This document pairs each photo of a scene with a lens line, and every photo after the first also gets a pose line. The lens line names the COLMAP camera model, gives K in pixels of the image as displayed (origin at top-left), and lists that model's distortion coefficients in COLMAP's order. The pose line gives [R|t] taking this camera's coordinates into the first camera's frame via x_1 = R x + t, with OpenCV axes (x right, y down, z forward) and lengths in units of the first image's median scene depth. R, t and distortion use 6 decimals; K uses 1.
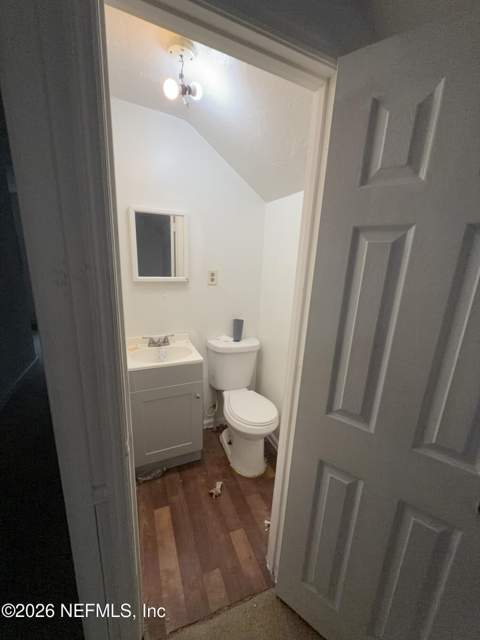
lens RADIAL K [[254.9, 0, 240.4], [0, 254.9, 320.6], [0, 0, 1]] dist [-0.001646, -0.000065]
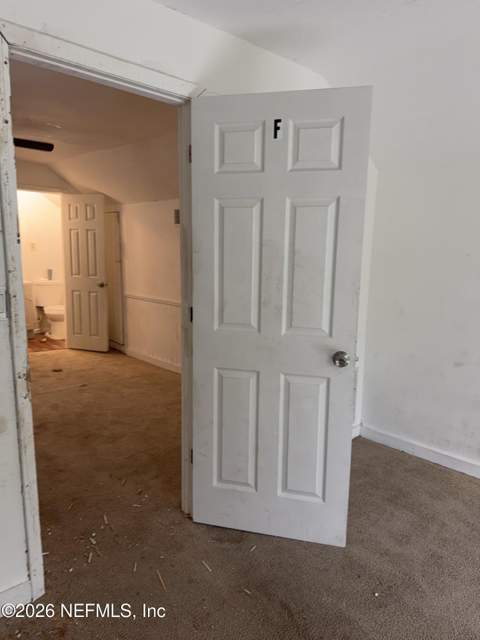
lens RADIAL K [[455.7, 0, 240.2], [0, 455.7, 319.8], [0, 0, 1]] dist [-0.000125, -0.004203]
pose [[0.939523, -0.073185, 0.334576, 0.183378], [0.099454, 0.993106, -0.062045, 0.818670], [-0.327729, 0.091568, 0.940324, -2.984141]]
